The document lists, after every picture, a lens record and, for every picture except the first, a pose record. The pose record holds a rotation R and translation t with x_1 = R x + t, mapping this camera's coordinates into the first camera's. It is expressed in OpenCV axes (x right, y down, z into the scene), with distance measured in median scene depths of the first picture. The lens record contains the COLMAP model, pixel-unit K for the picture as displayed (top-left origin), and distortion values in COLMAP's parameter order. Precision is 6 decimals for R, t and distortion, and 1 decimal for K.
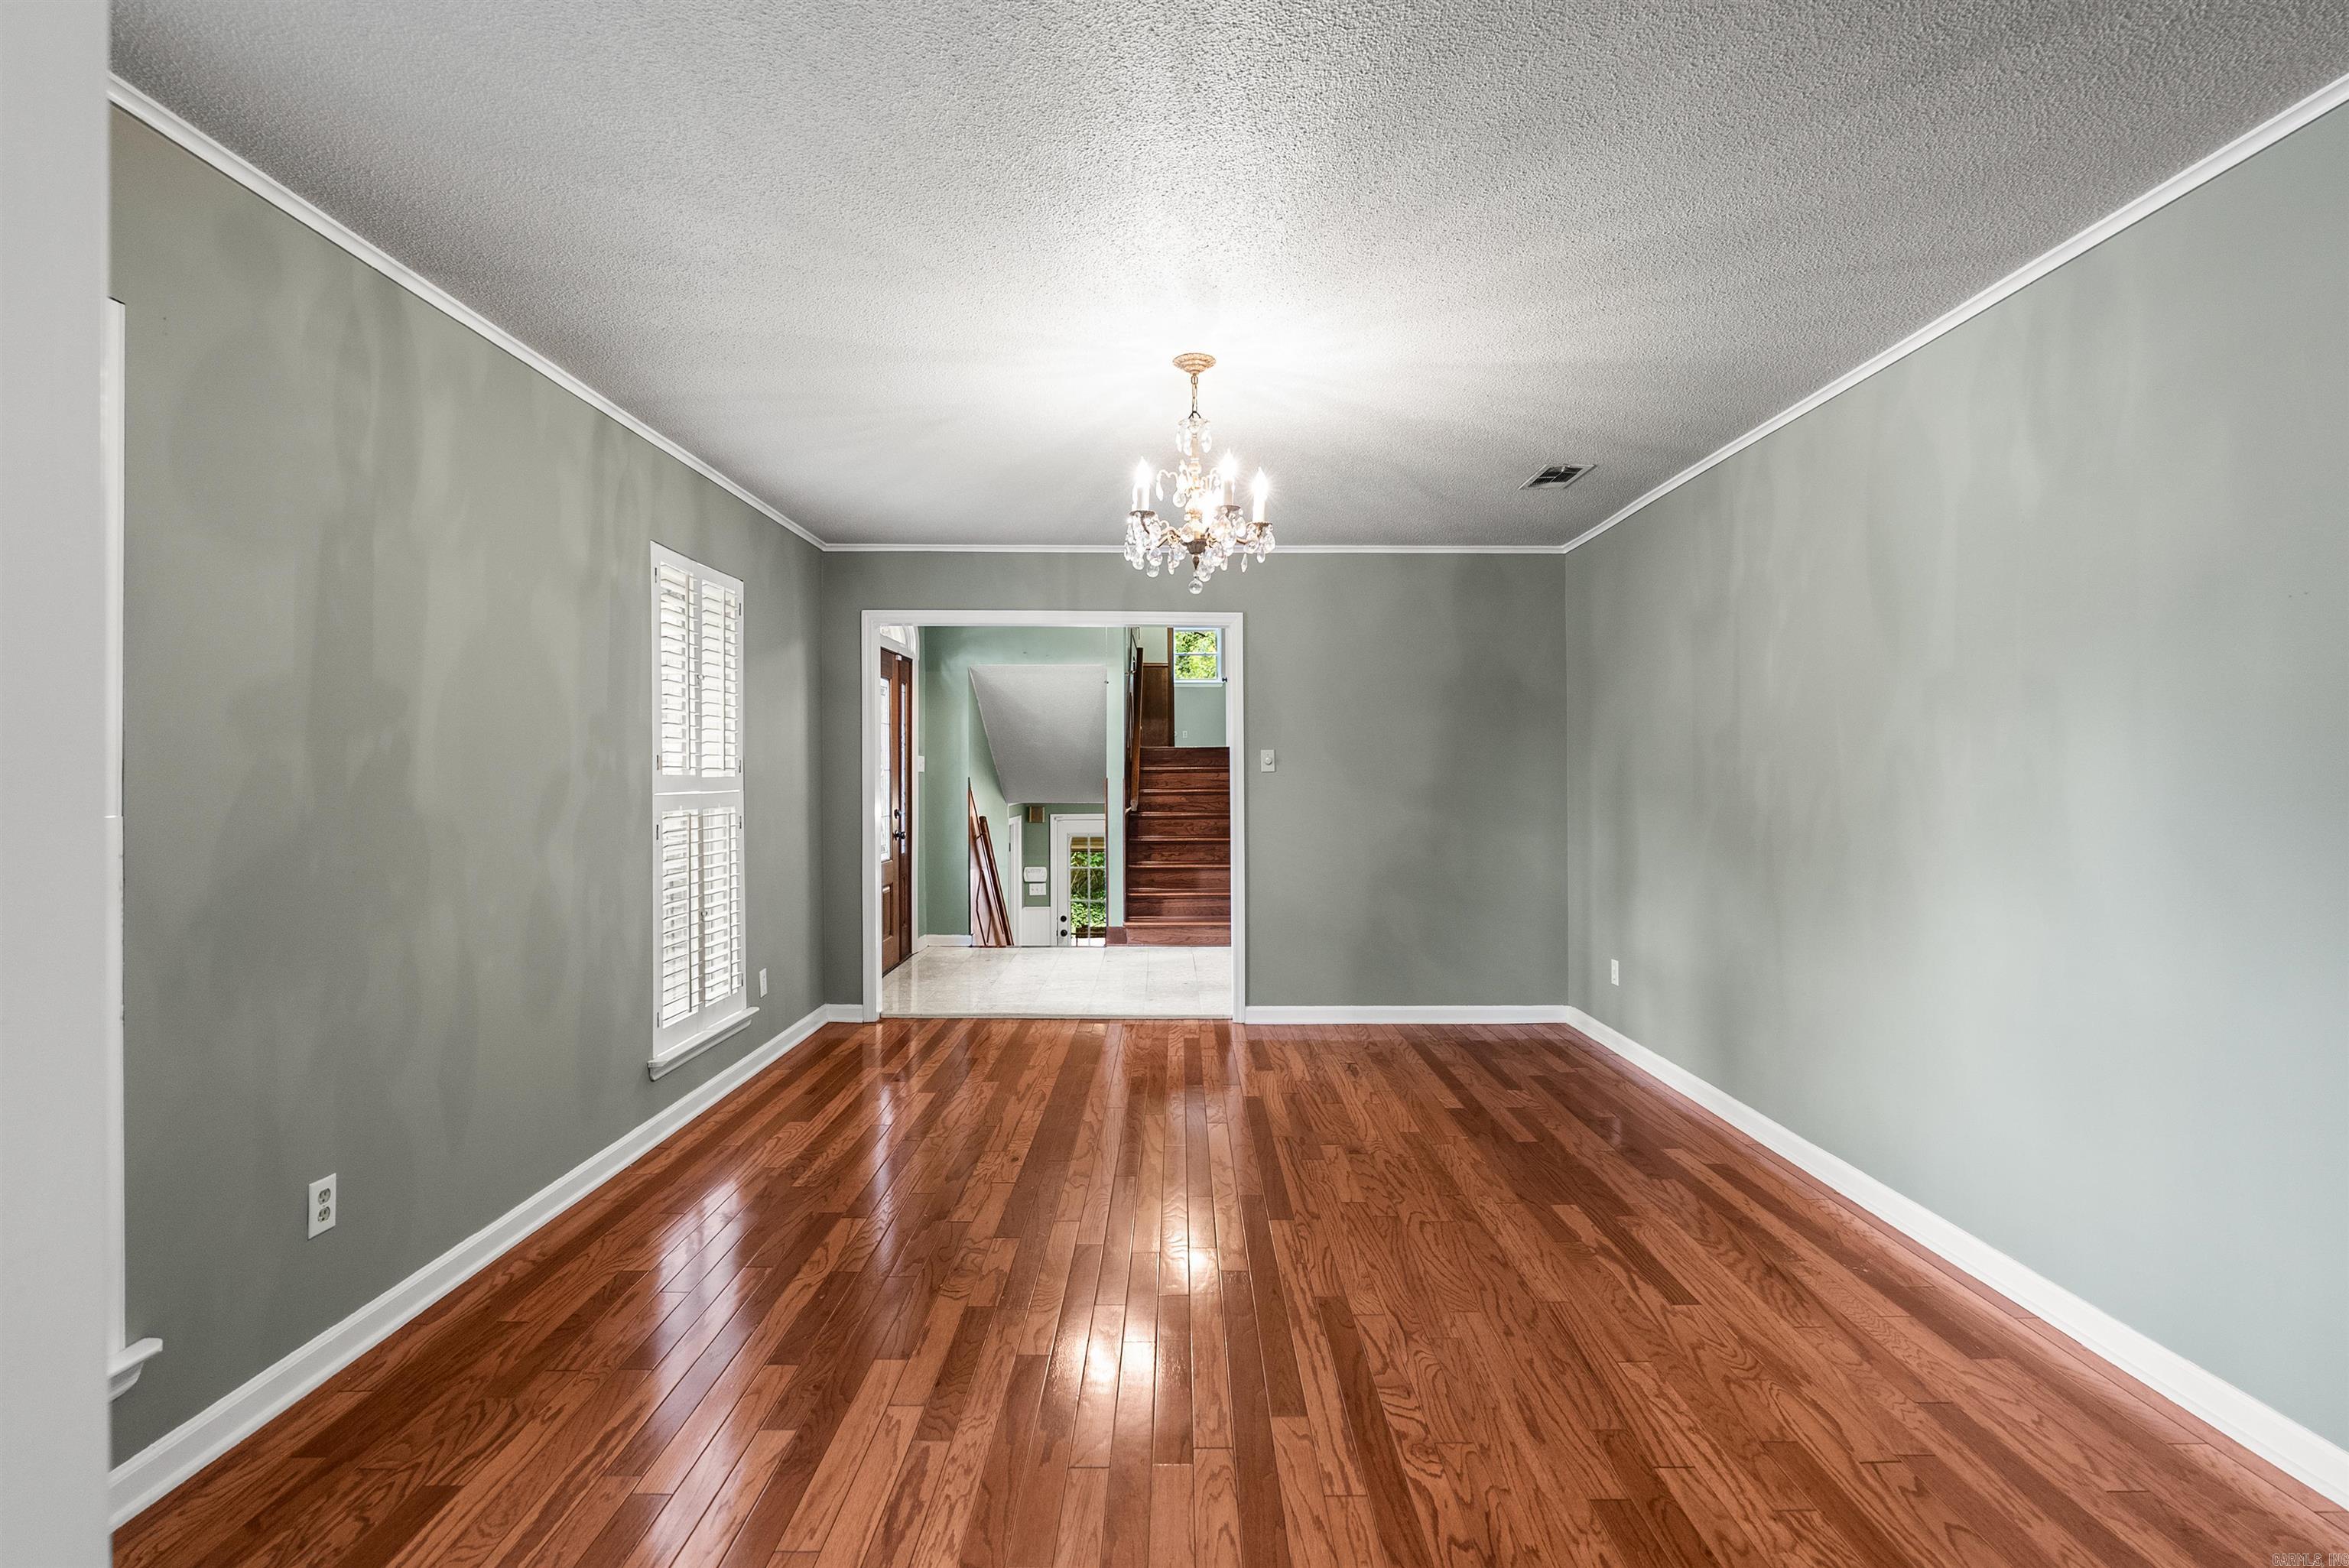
lens RADIAL K [[1061.6, 0, 1181.0], [0, 1061.6, 783.5], [0, 0, 1]] dist [-0.005667, 0.002398]
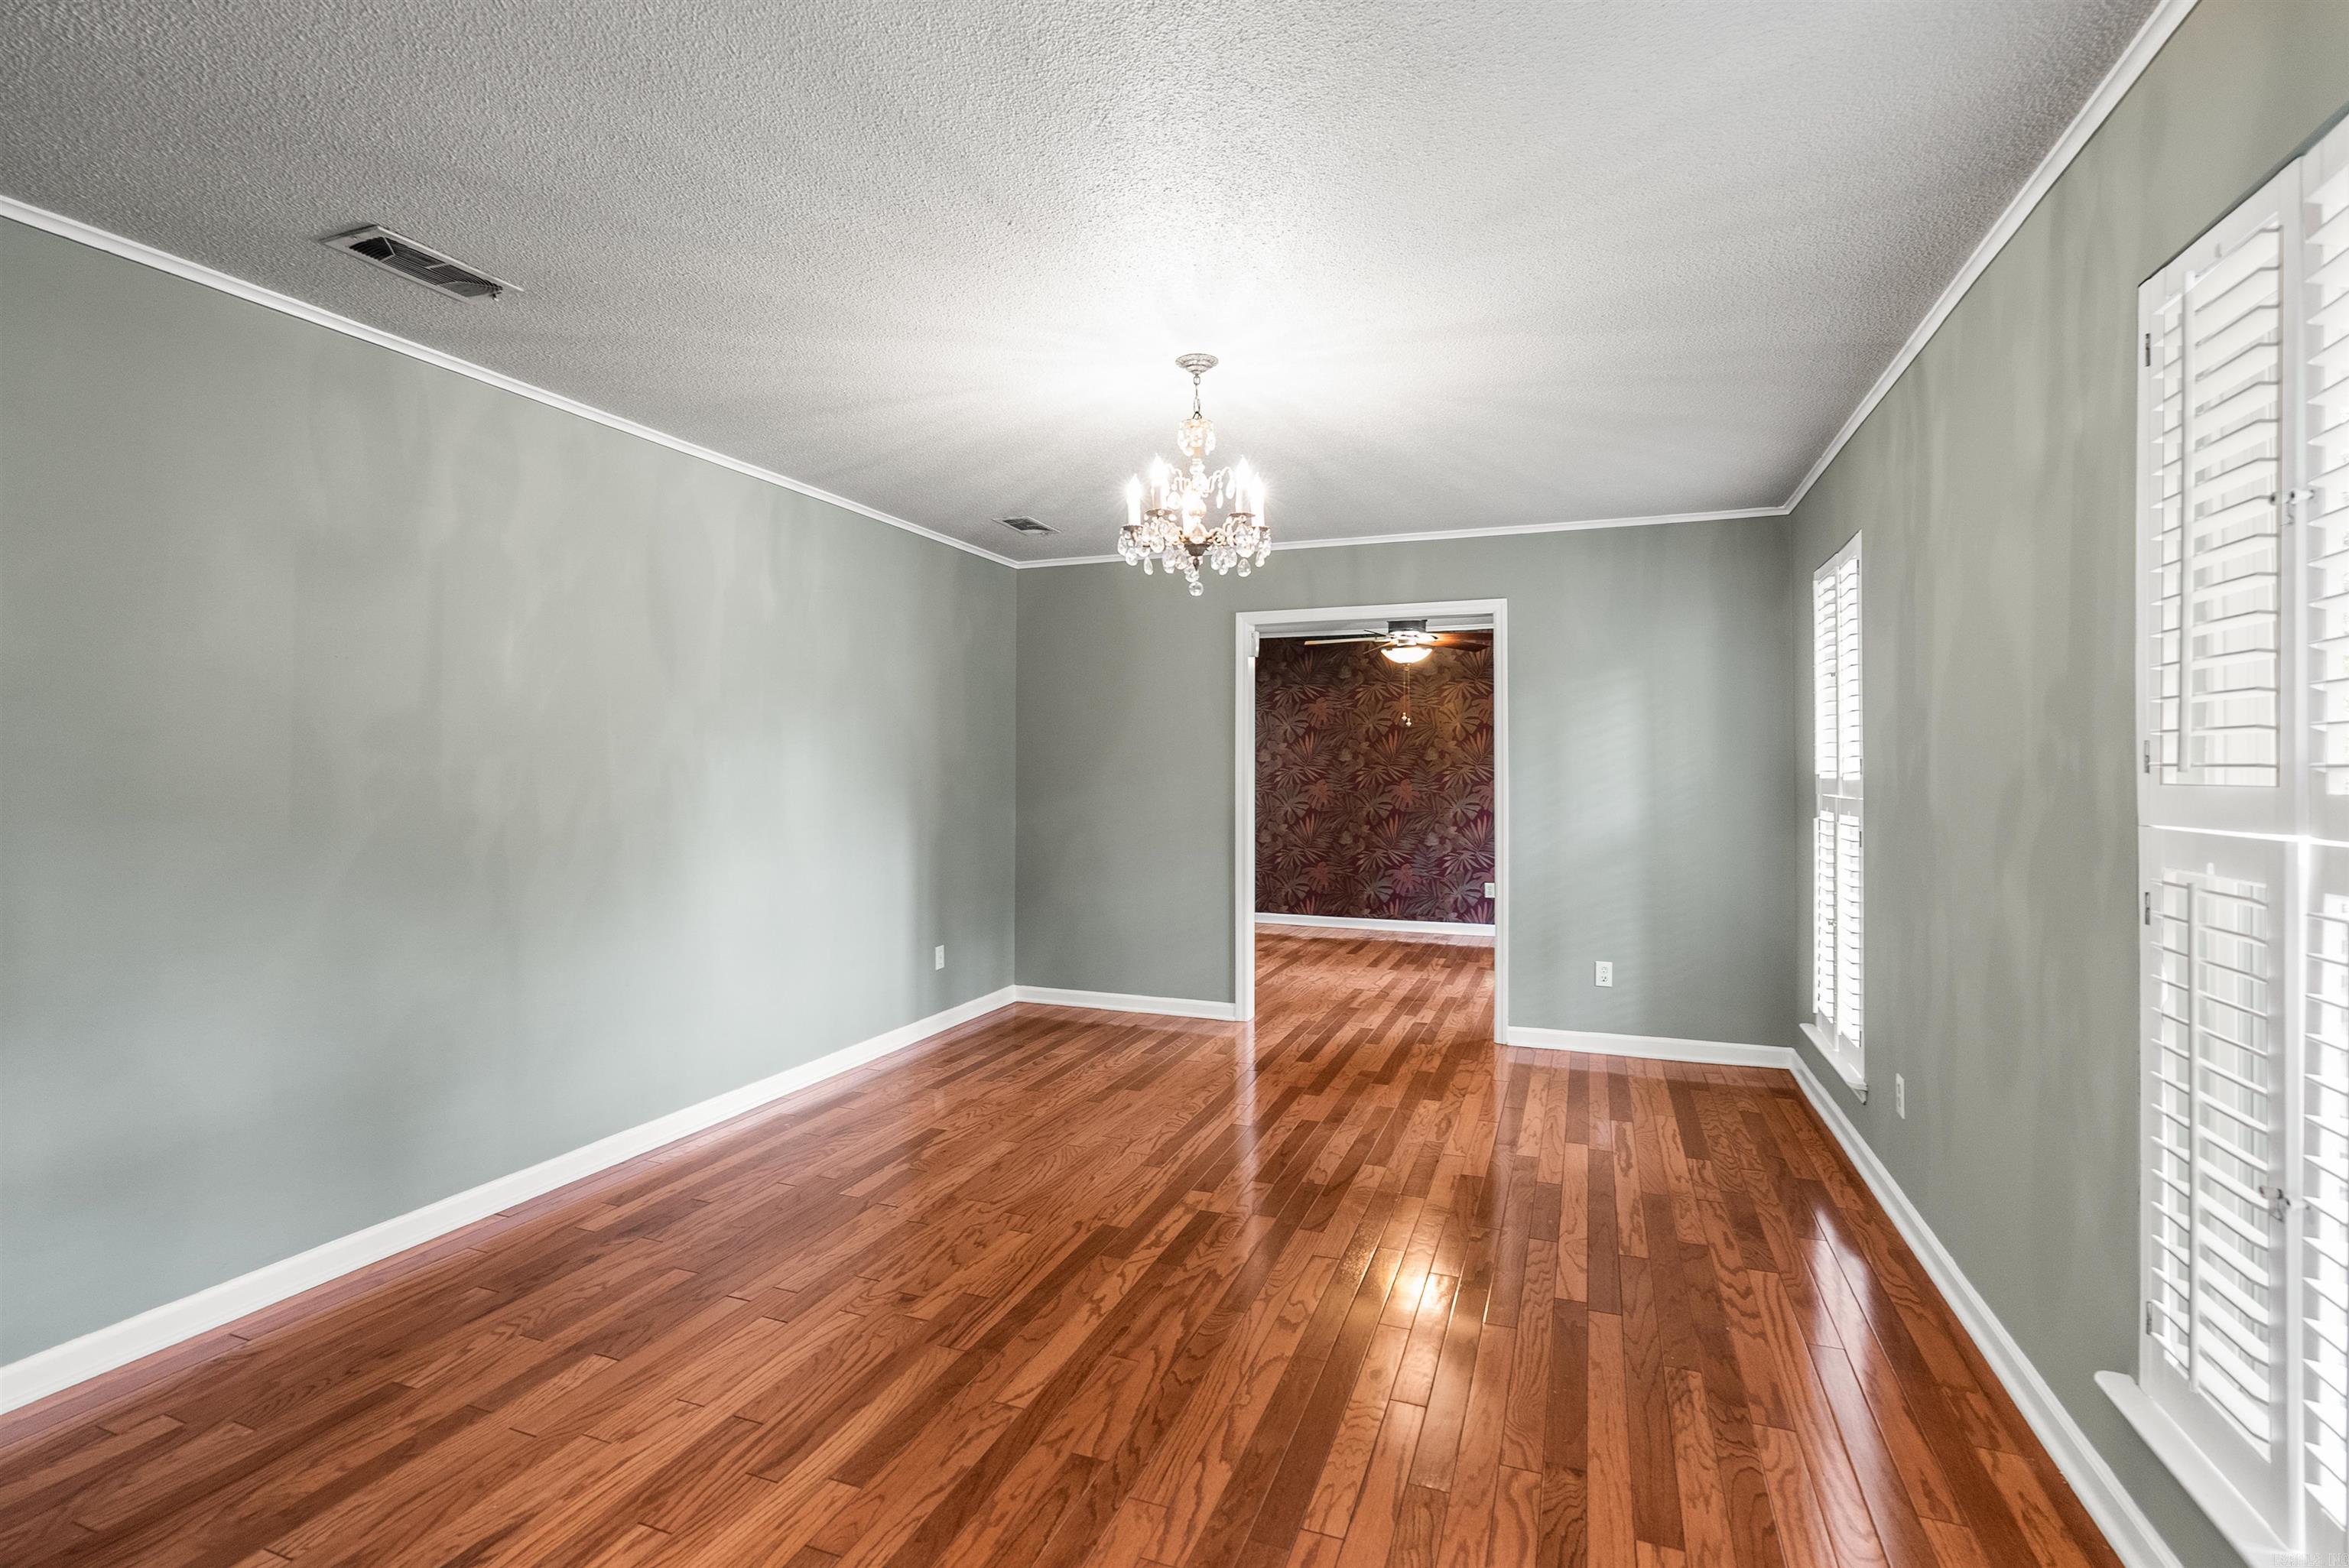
lens RADIAL K [[1061.6, 0, 1177.4], [0, 1061.6, 770.4], [0, 0, 1]] dist [-0.005667, 0.002398]
pose [[-0.931734, 0.001823, 0.363136, -0.345168], [0.004081, 0.999977, 0.005450, -0.022661], [-0.363118, 0.006560, -0.931720, 2.030494]]
